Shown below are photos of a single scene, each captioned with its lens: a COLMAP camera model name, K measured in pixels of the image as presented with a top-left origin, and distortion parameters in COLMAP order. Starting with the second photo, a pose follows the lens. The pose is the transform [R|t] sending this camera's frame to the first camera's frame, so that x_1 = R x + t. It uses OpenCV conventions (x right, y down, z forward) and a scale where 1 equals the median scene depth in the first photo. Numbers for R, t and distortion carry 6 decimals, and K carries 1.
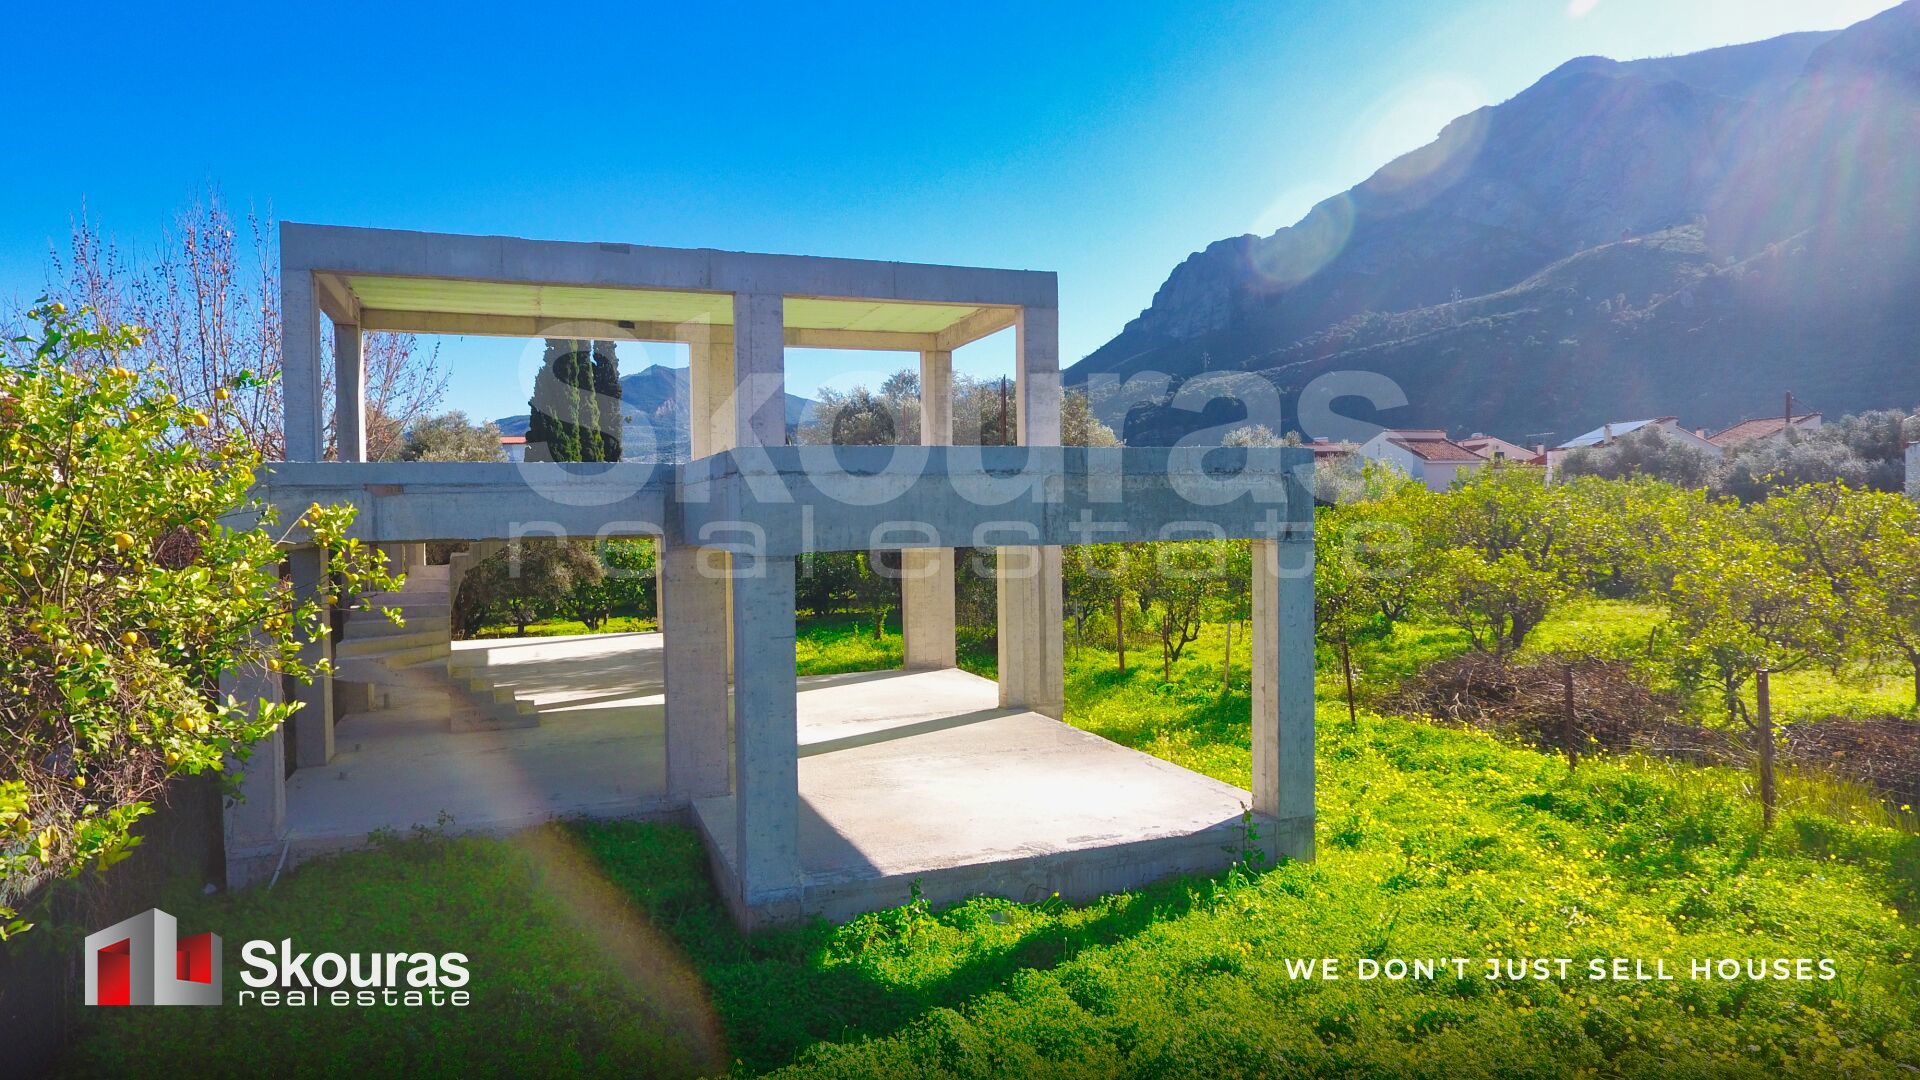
lens RADIAL K [[1120.3, 0, 950.6], [0, 1120.3, 541.2], [0, 0, 1]] dist [-0.003065, -0.000626]
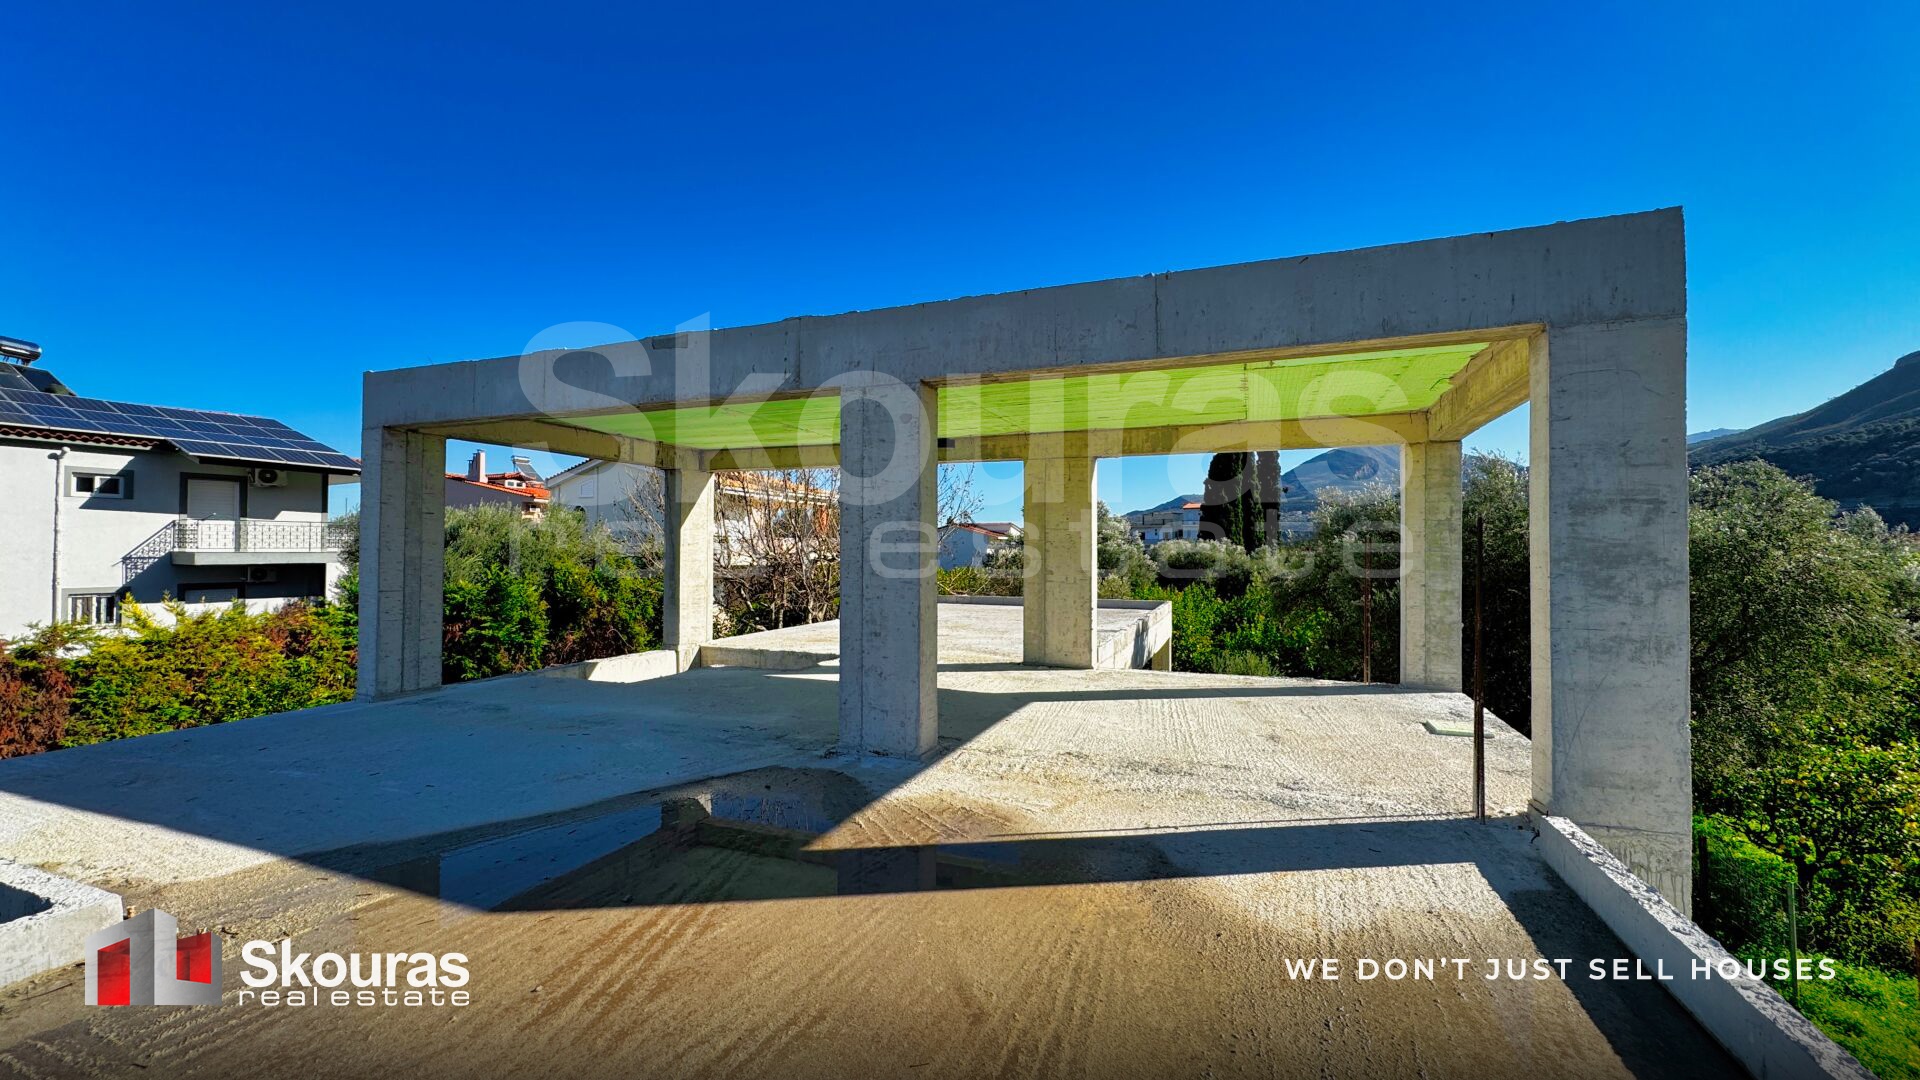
lens RADIAL K [[762.2, 0, 960.0], [0, 762.2, 540.0], [0, 0, 1]] dist [-0.000893, -0.000312]
pose [[0.742839, 0.009629, -0.669401, 0.102134], [-0.033533, 0.999177, -0.022839, -0.149402], [0.668630, 0.039413, 0.742550, 0.802477]]
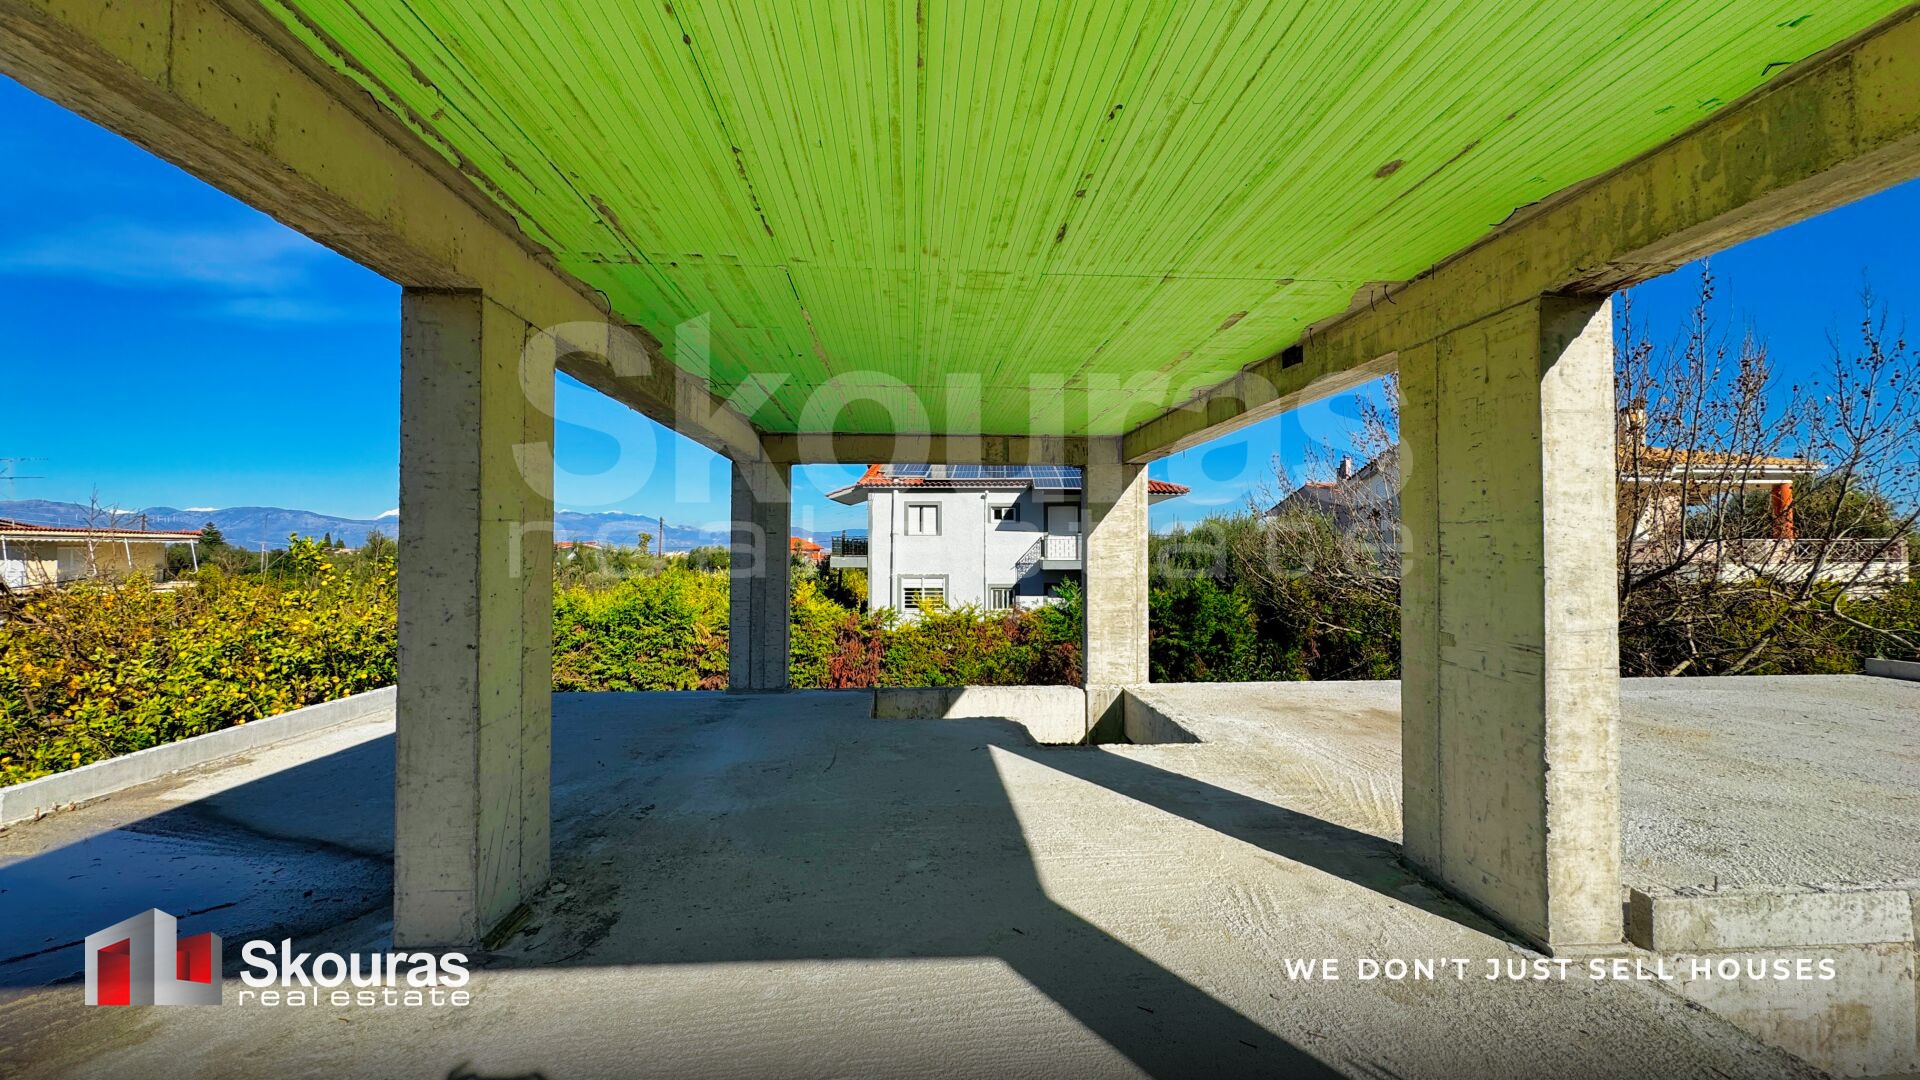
lens RADIAL K [[762.2, 0, 960.0], [0, 762.2, 540.0], [0, 0, 1]] dist [-0.000893, -0.000312]
pose [[-0.286970, -0.000344, -0.957940, -0.002043], [-0.021013, 0.999762, 0.005936, -0.169508], [0.957709, 0.021833, -0.286908, 1.270204]]
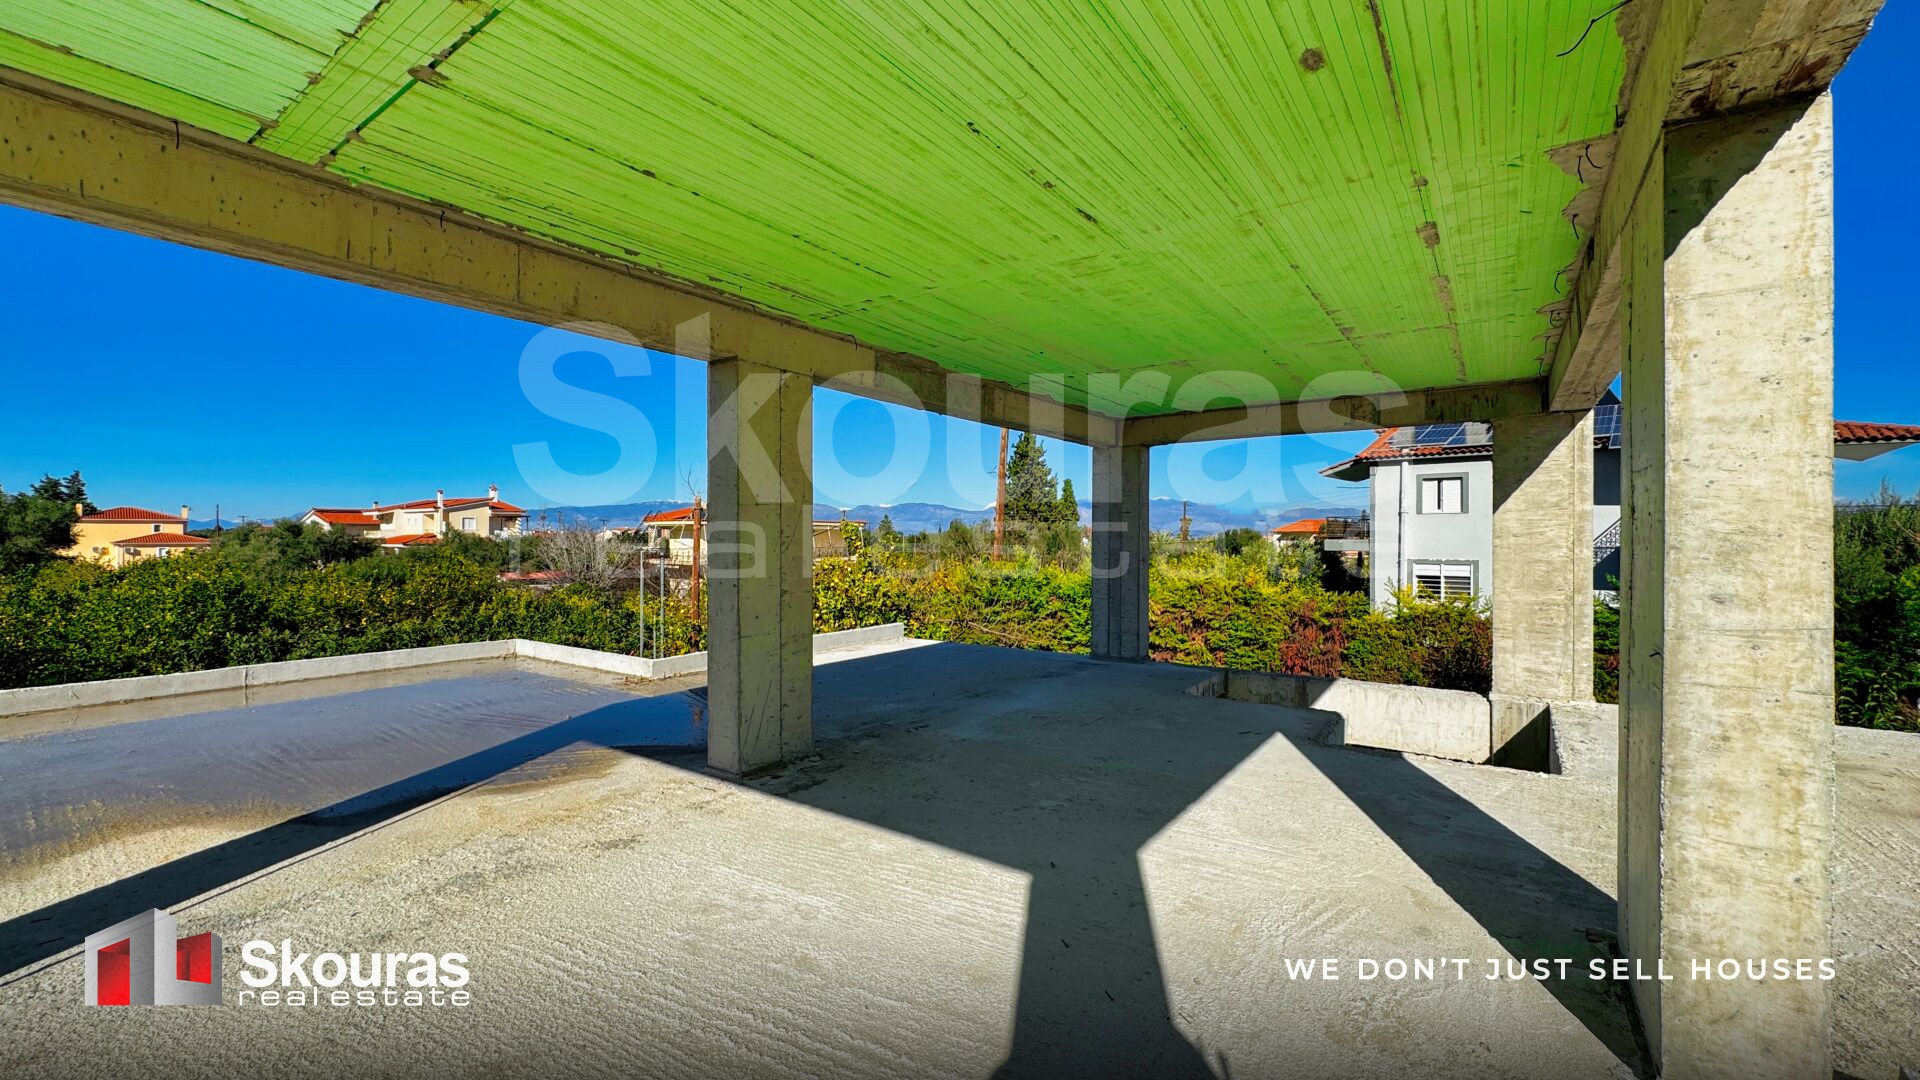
lens RADIAL K [[762.2, 0, 960.0], [0, 762.2, 540.0], [0, 0, 1]] dist [-0.000893, -0.000312]
pose [[-0.828245, 0.018829, -0.560049, -0.060715], [-0.000899, 0.999389, 0.034929, -0.167407], [0.560365, 0.029434, -0.827723, 1.409656]]
